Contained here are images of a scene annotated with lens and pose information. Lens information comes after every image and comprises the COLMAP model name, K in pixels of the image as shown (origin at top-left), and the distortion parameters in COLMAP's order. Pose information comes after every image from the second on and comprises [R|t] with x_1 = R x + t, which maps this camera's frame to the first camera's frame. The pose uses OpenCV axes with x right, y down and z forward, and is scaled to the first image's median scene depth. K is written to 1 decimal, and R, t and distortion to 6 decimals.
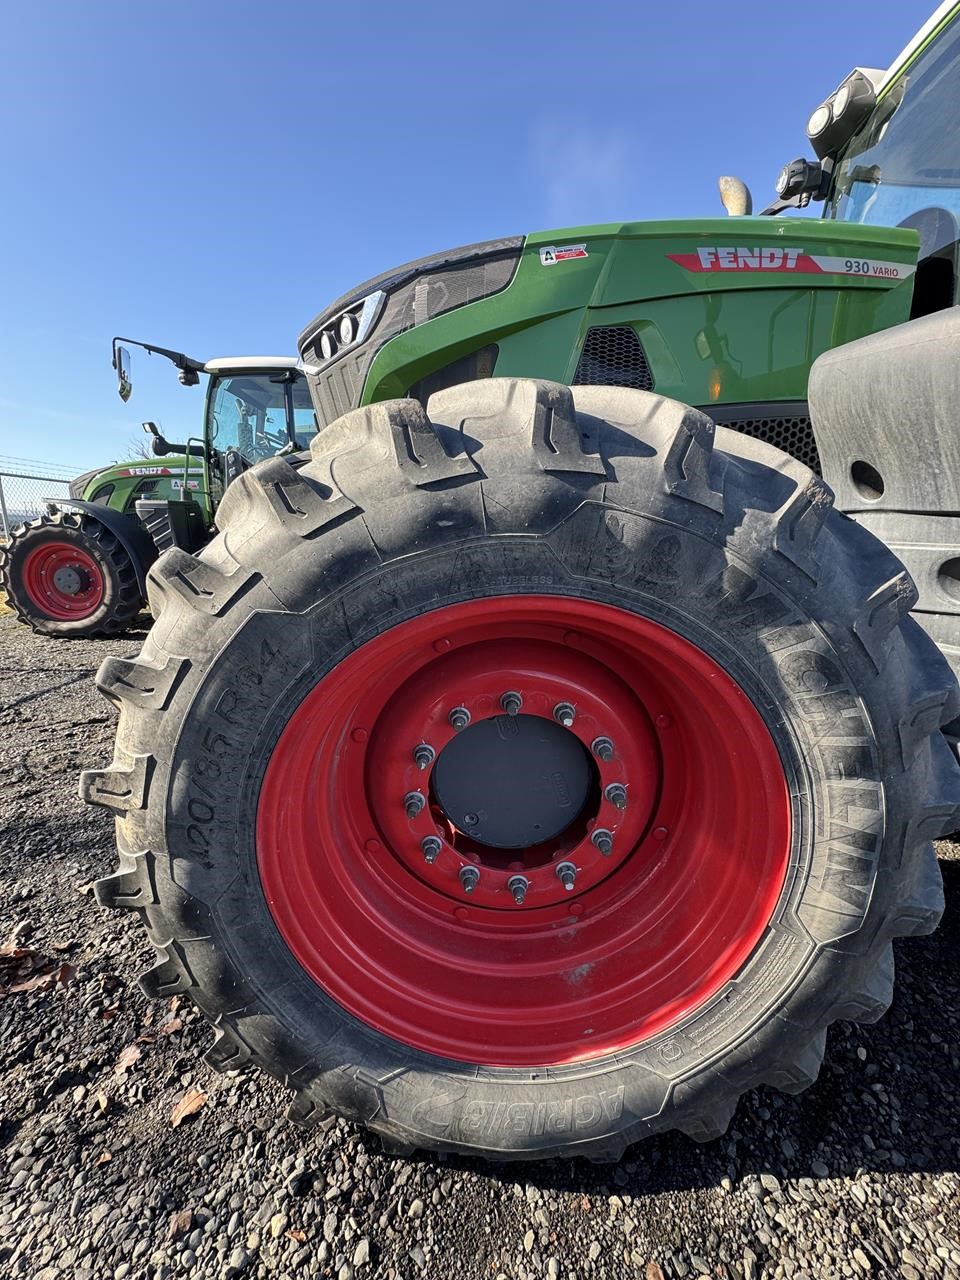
lens RADIAL K [[507.9, 0, 480.0], [0, 507.9, 640.0], [0, 0, 1]] dist [-0.001287, -0.000295]
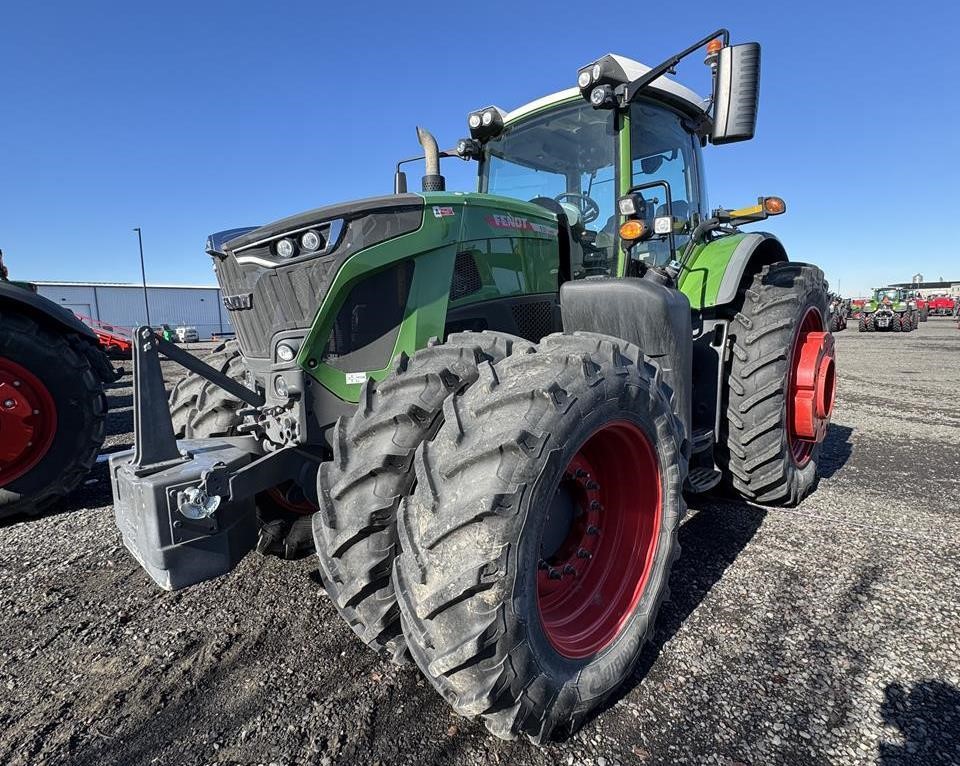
lens RADIAL K [[500.1, 0, 480.0], [0, 500.1, 383.0], [0, 0, 1]] dist [-0.003946, -0.000925]
pose [[0.700821, -0.121650, 0.702888, -1.143824], [0.188814, 0.981842, -0.018330, -0.195088], [-0.687895, 0.145562, 0.711064, -0.180978]]
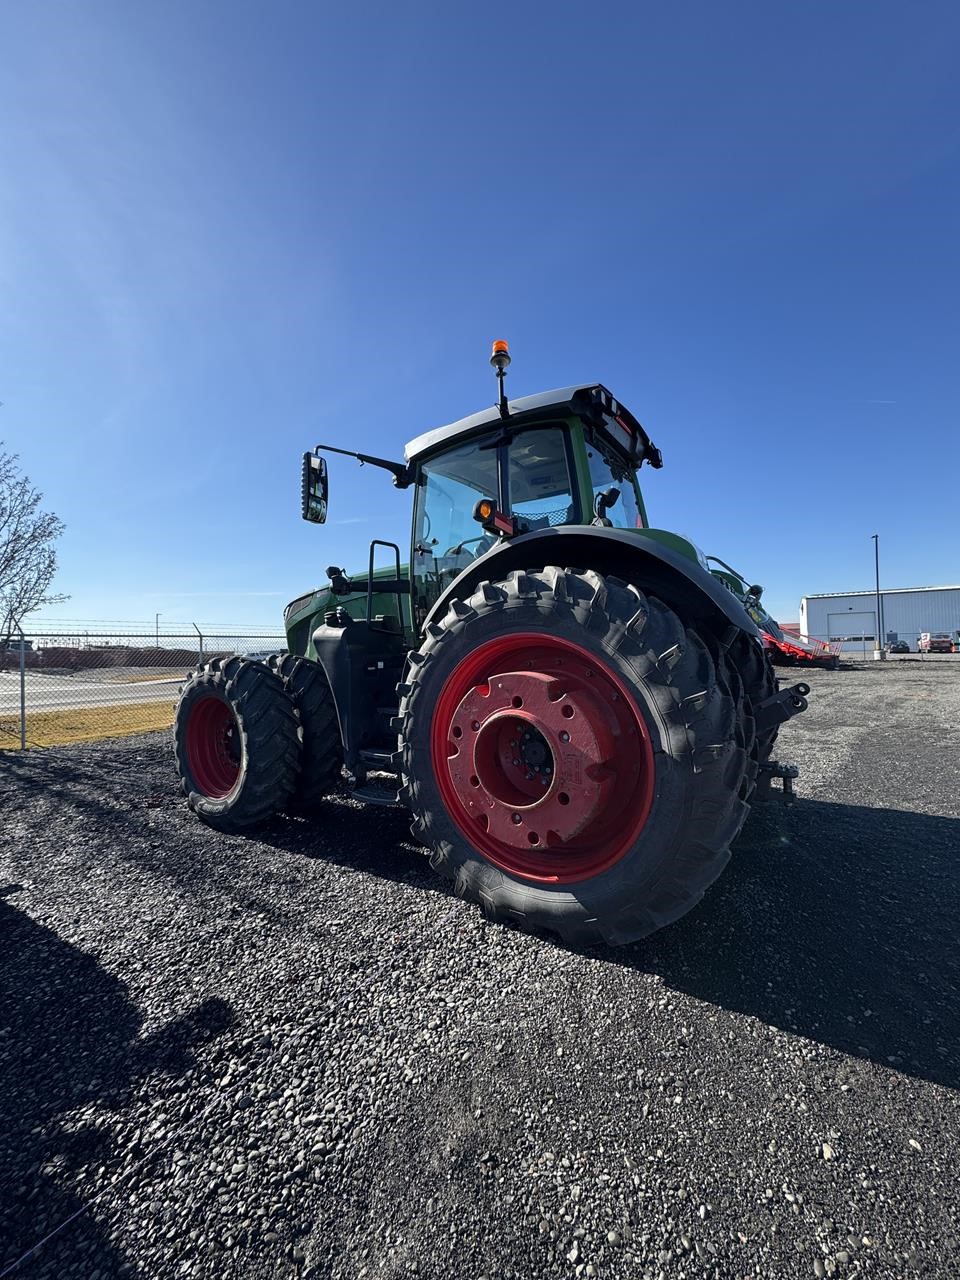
lens RADIAL K [[507.9, 0, 480.0], [0, 507.9, 640.0], [0, 0, 1]] dist [-0.001287, -0.000295]
pose [[0.834690, -0.044058, -0.548955, 3.373592], [-0.082092, 0.975705, -0.203128, 0.123290], [0.544568, 0.214614, 0.810794, -1.182595]]
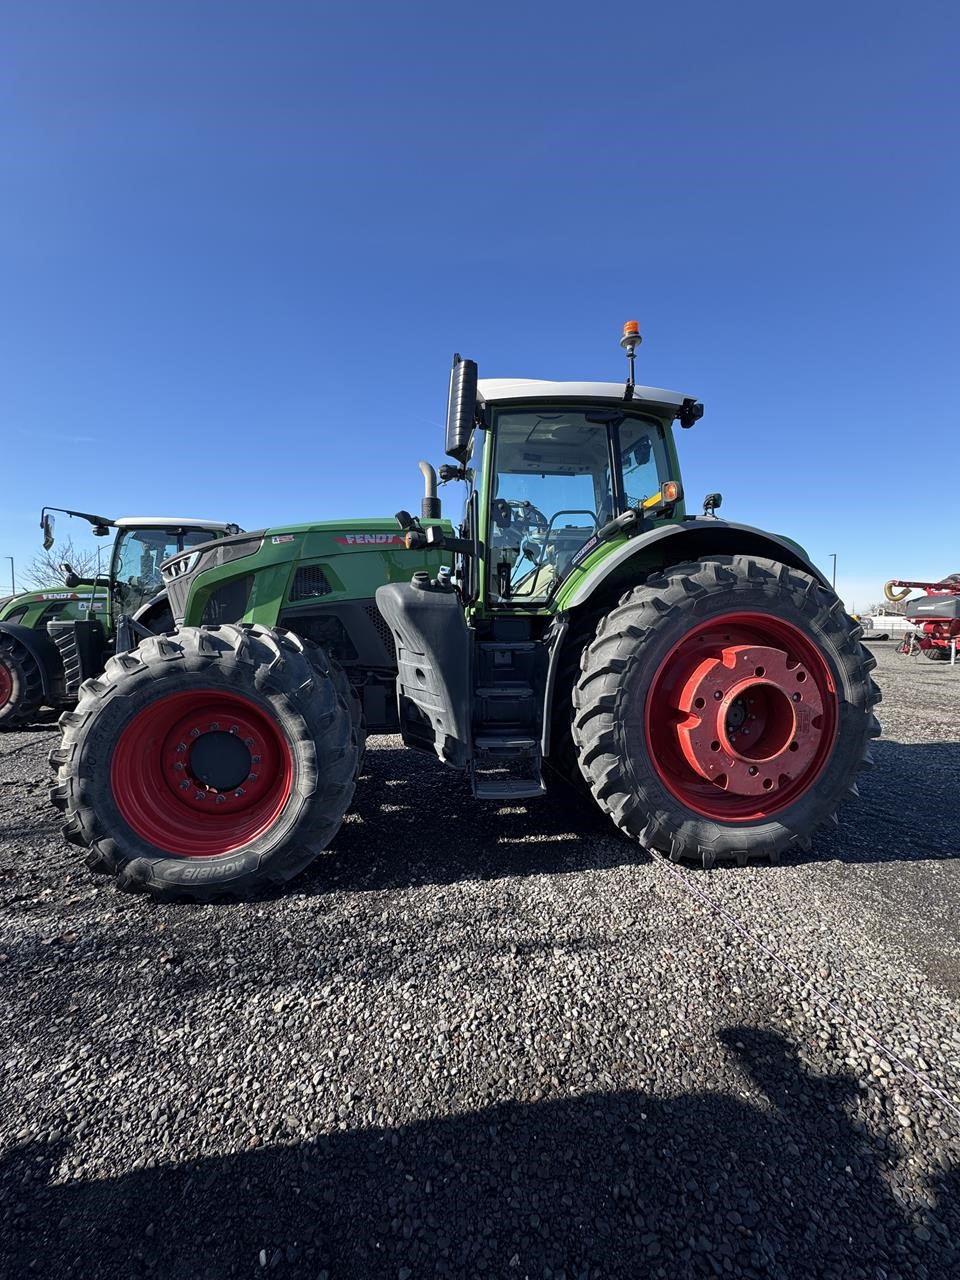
lens RADIAL K [[507.9, 0, 480.0], [0, 507.9, 640.0], [0, 0, 1]] dist [-0.001287, -0.000295]
pose [[0.989203, -0.016571, 0.145615, 0.837558], [0.041630, 0.984430, -0.170779, 0.143856], [-0.140518, 0.174997, 0.974490, -1.530733]]
